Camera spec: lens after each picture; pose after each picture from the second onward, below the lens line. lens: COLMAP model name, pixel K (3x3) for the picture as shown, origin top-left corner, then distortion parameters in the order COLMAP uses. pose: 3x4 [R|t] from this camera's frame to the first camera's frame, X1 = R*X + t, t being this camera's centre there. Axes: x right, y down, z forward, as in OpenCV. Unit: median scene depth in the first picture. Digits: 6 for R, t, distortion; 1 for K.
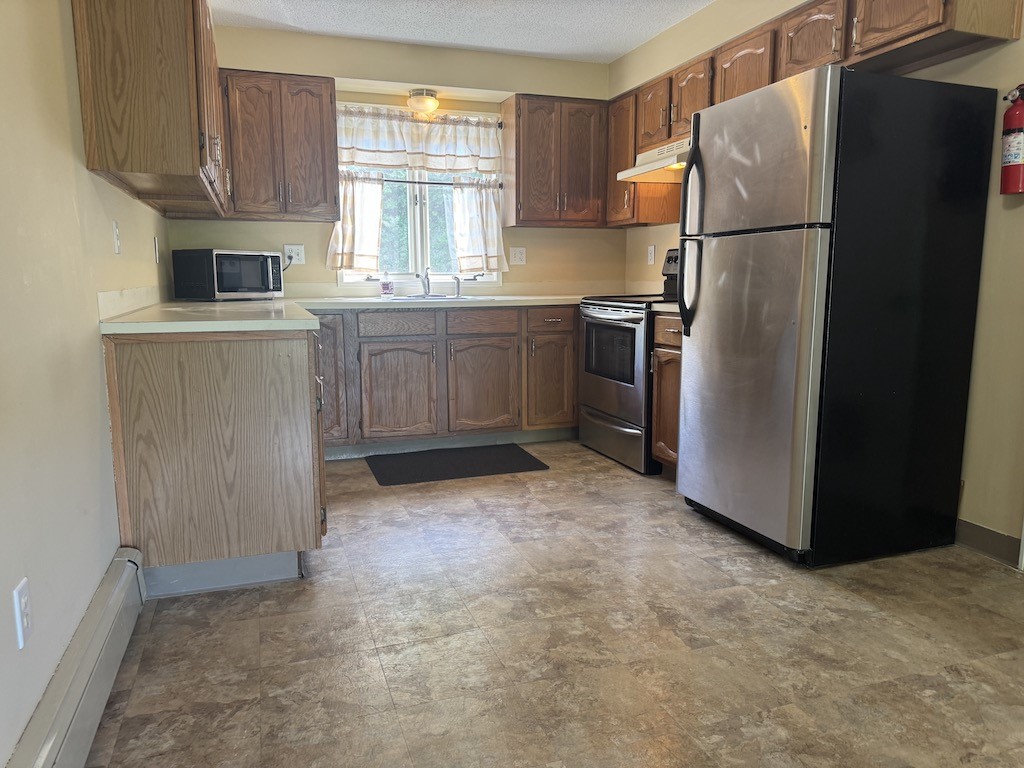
lens RADIAL K [[721.6, 0, 512.6], [0, 721.6, 390.0], [0, 0, 1]] dist [0.088178, -0.111380]
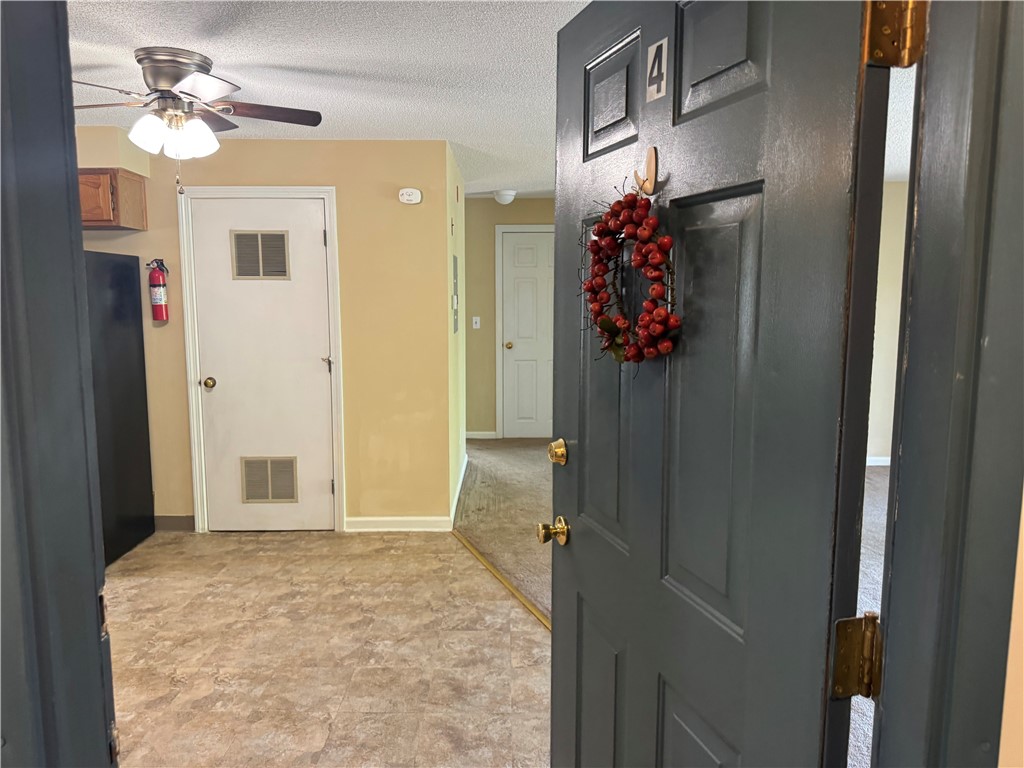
lens RADIAL K [[707.6, 0, 534.7], [0, 707.6, 382.9], [0, 0, 1]] dist [0.000701, -0.095619]
pose [[0.298449, -0.115473, 0.947415, -0.495192], [0.148559, 0.986176, 0.073399, -0.087263], [-0.942793, 0.118841, 0.311477, -0.255451]]
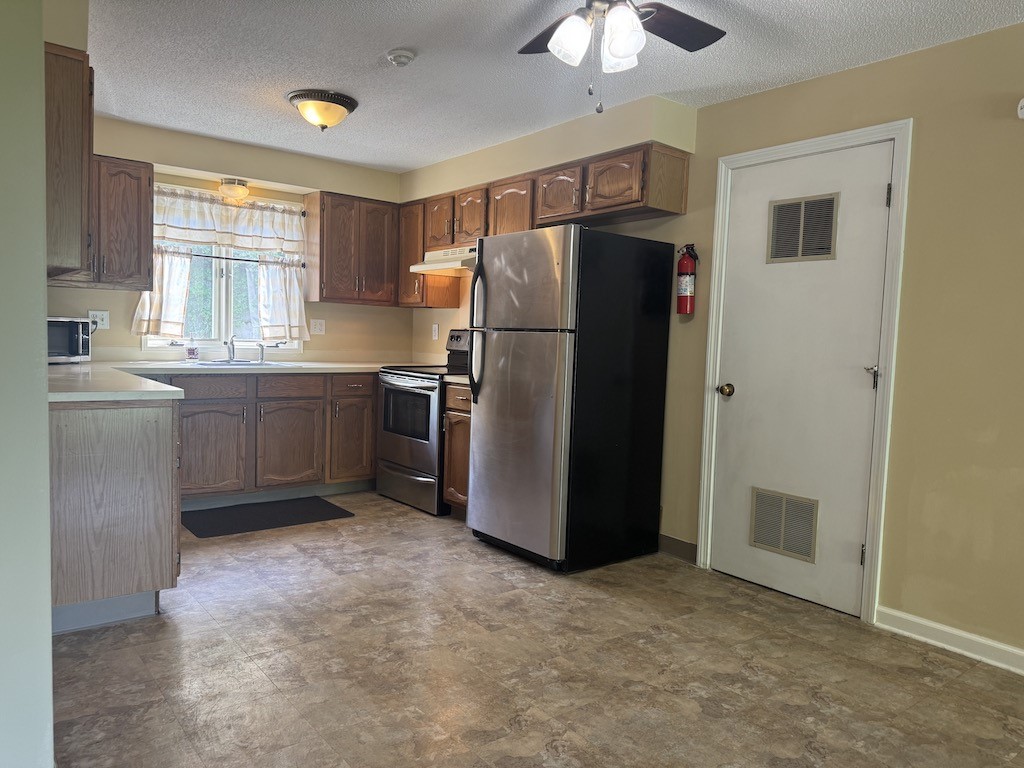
lens RADIAL K [[721.6, 0, 512.6], [0, 721.6, 390.0], [0, 0, 1]] dist [0.088178, -0.111380]
pose [[0.945313, 0.012060, 0.325941, -0.111892], [0.013198, 0.997083, -0.075169, -0.000133], [-0.325897, 0.075360, 0.942397, -0.228726]]
